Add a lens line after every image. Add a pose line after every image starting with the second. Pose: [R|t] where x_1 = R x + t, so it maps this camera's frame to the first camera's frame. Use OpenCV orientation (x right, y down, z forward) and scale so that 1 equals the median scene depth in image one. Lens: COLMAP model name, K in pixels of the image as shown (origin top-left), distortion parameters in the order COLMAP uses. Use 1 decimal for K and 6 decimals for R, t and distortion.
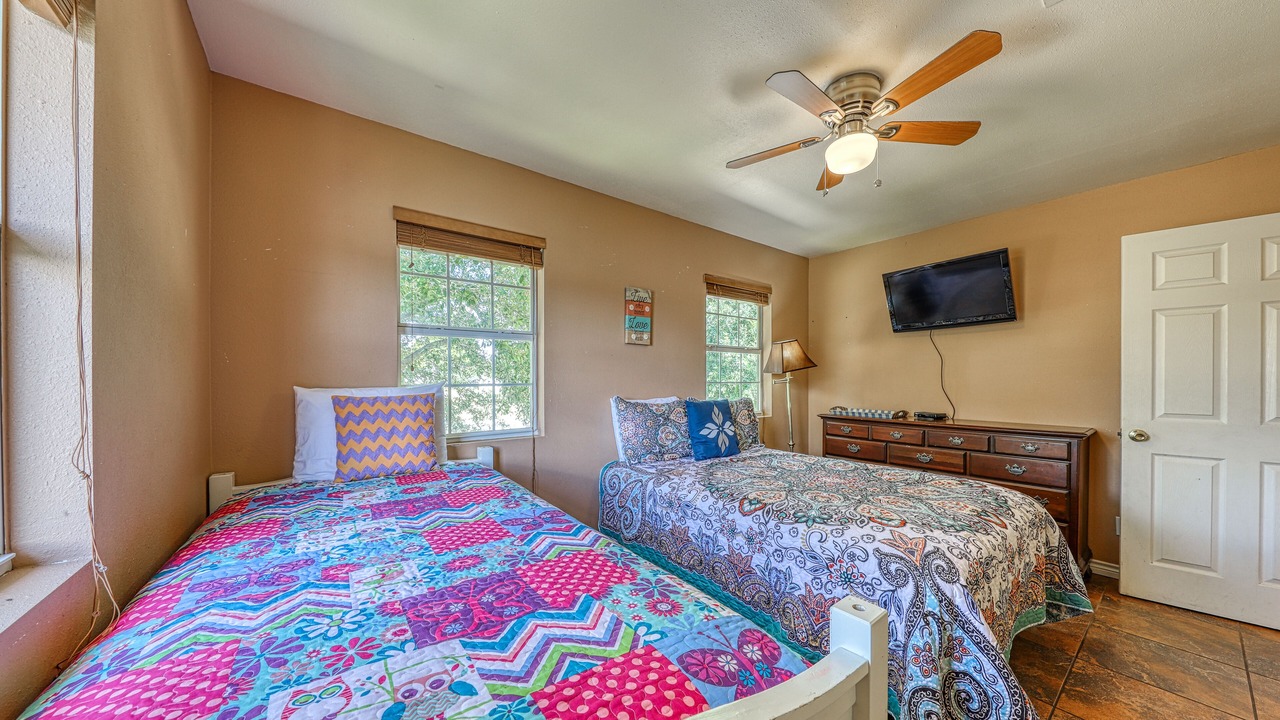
lens RADIAL K [[435.3, 0, 638.3], [0, 435.3, 379.7], [0, 0, 1]] dist [-0.000519, -0.000052]
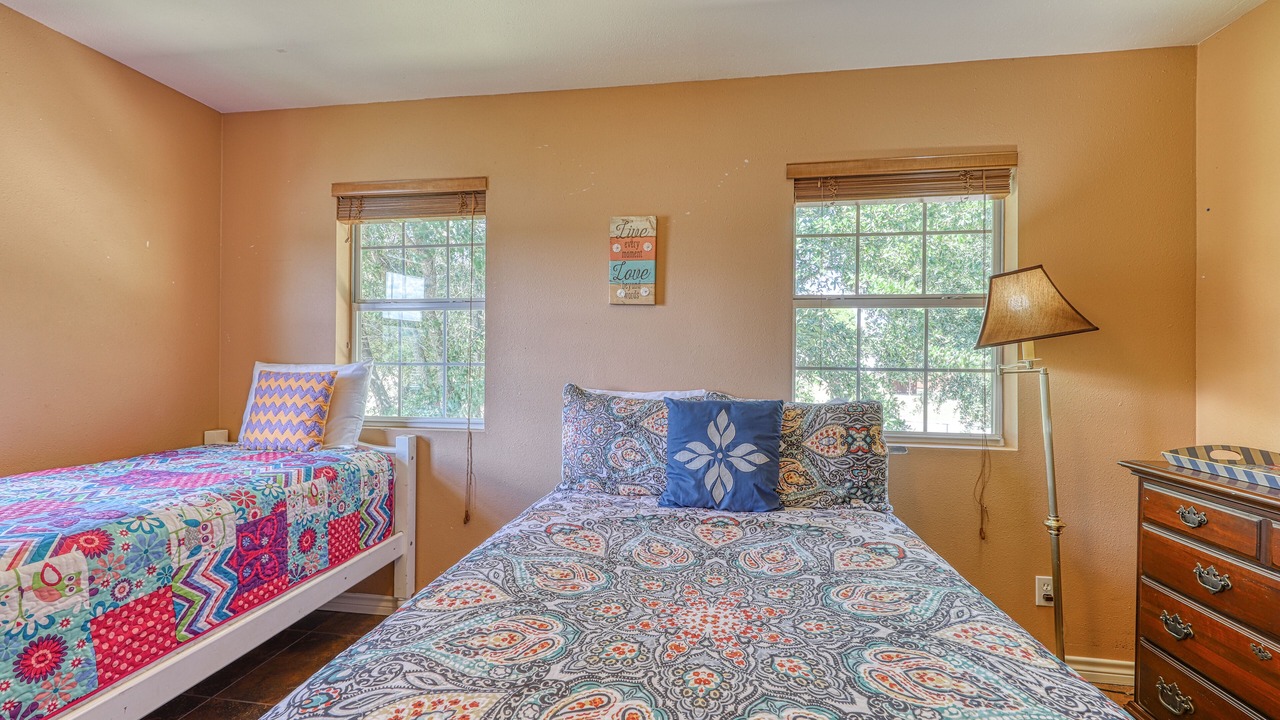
lens RADIAL K [[512.1, 0, 640.0], [0, 512.1, 360.0], [0, 0, 1]] dist [0.011856, -0.007164]
pose [[0.682955, 0.005264, -0.730442, 0.568168], [-0.012570, 0.999911, -0.004547, 0.002918], [0.730353, 0.012288, 0.682960, 0.511529]]
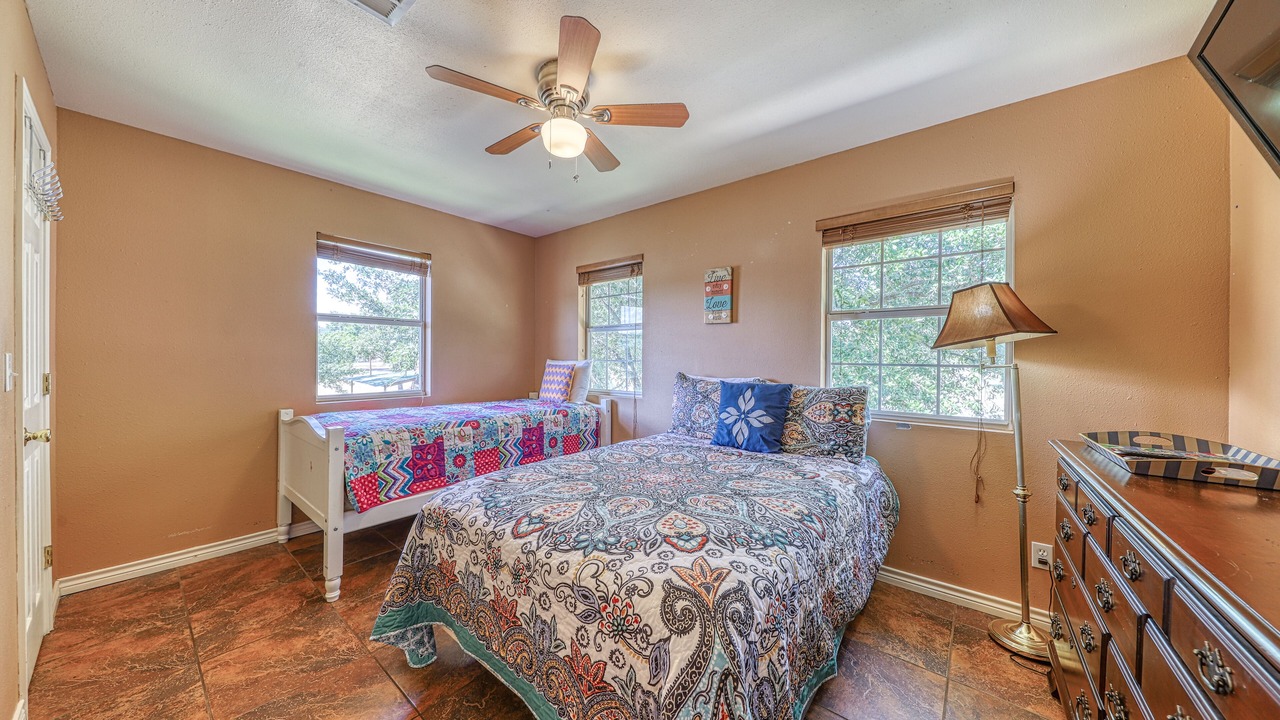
lens RADIAL K [[408.4, 0, 636.9], [0, 408.4, 363.8], [0, 0, 1]] dist [-0.000649, -0.000181]
pose [[0.218200, 0.014378, -0.975798, 0.913991], [-0.015009, 0.999823, 0.011376, 0.005179], [0.975789, 0.012163, 0.218377, 0.624113]]
